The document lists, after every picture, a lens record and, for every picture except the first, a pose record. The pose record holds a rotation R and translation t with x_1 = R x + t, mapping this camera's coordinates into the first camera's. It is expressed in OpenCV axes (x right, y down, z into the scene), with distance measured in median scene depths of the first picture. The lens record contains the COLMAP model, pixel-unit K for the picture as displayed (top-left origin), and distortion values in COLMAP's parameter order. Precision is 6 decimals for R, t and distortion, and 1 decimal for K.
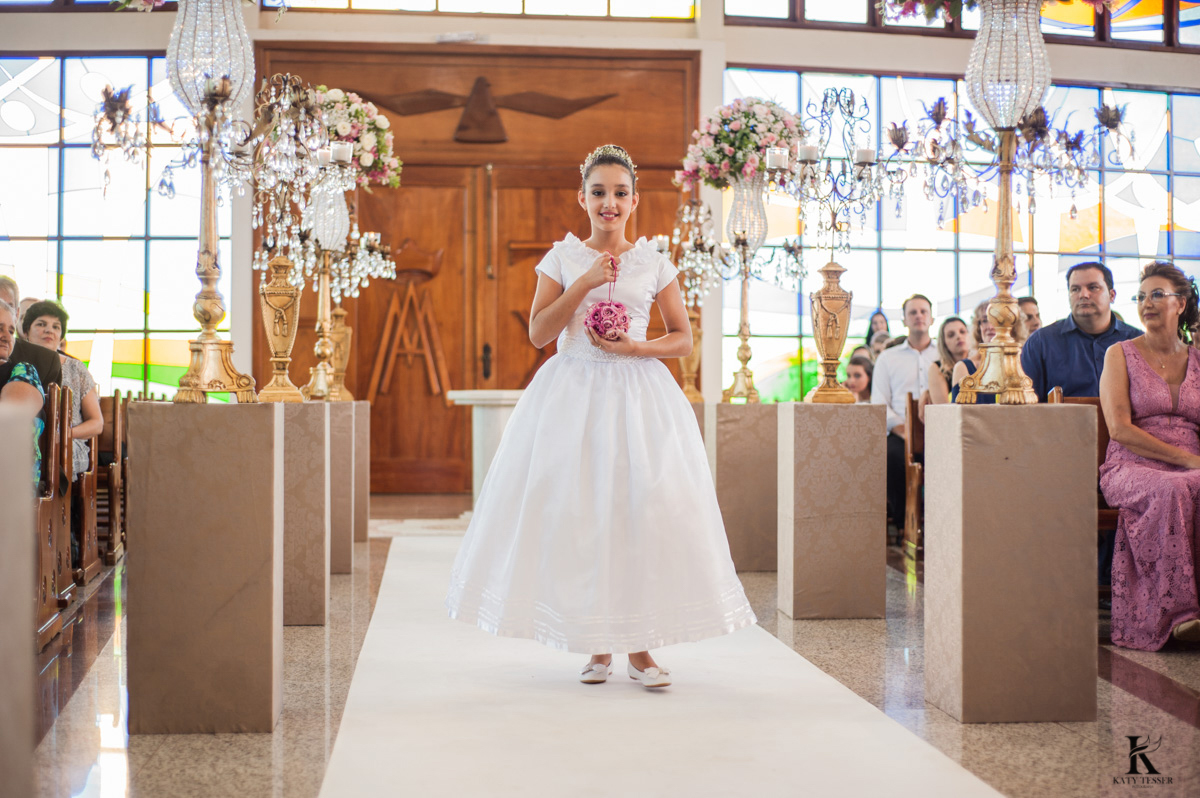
lens RADIAL K [[1843.9, 0, 602.8], [0, 1843.9, 405.7], [0, 0, 1]] dist [0.038998, 0.000000]
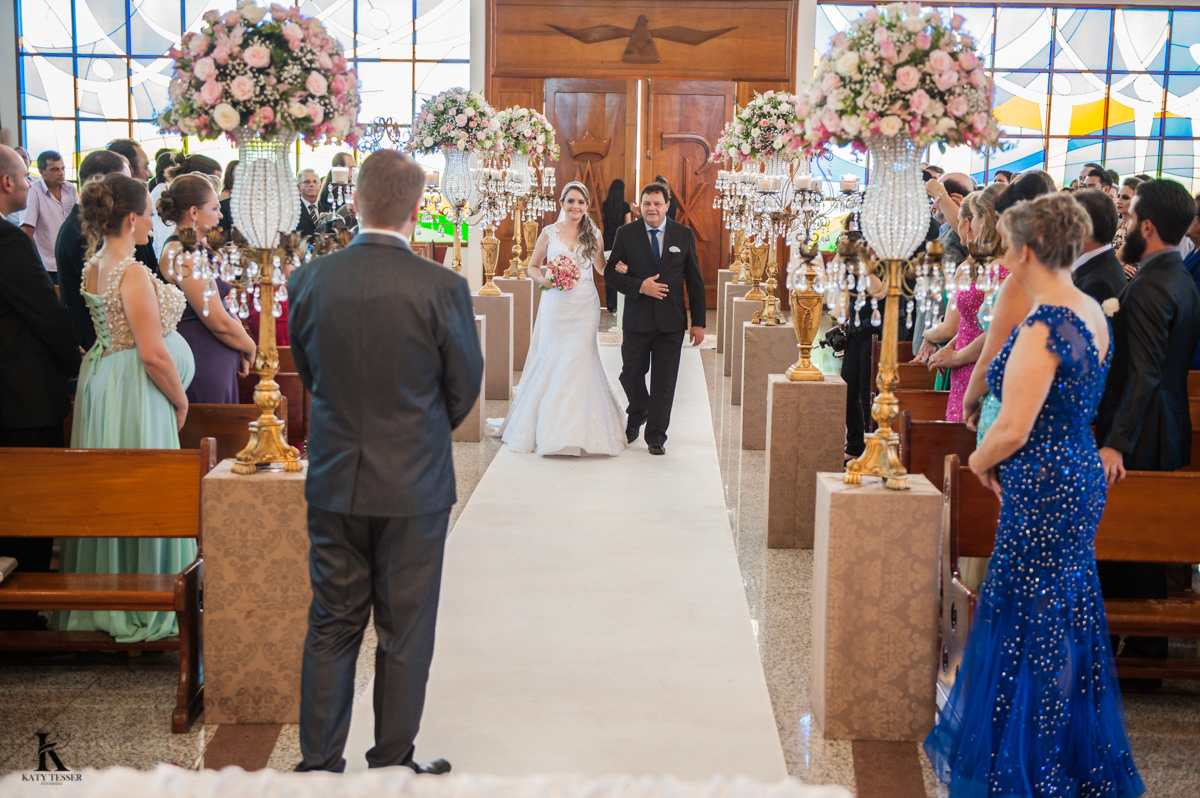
lens RADIAL K [[1610.1, 0, 600.3], [0, 1610.1, 395.2], [0, 0, 1]] dist [0.081198, 0.000000]
pose [[0.992886, 0.025500, -0.116307, 0.053886], [-0.011637, 0.992904, 0.118344, -0.035116], [0.118499, -0.116149, 0.986138, -0.260402]]
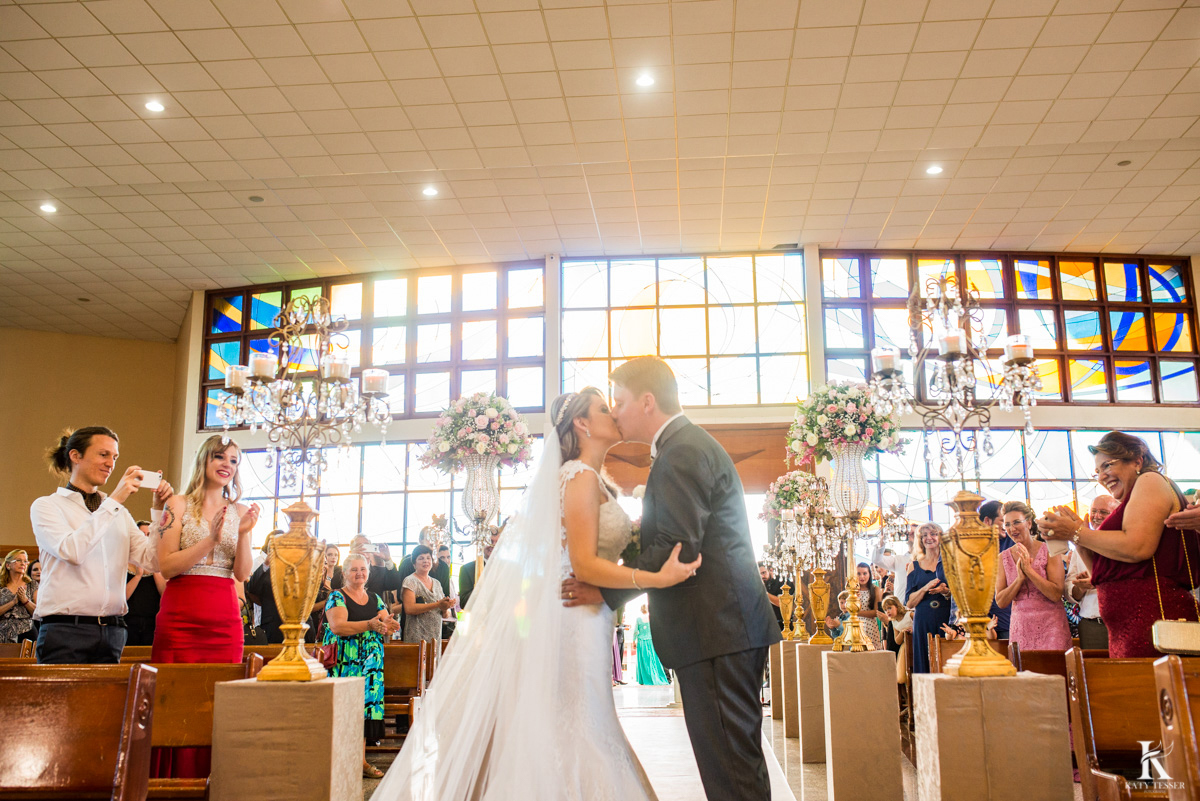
lens RADIAL K [[1175.3, 0, 596.0], [0, 1175.3, 395.2], [0, 0, 1]] dist [-0.016904, 0.000000]
pose [[0.984905, -0.051182, -0.165355, 0.035823], [0.017655, 0.980006, -0.198183, -0.005751], [0.172192, 0.192272, 0.966117, -0.080913]]
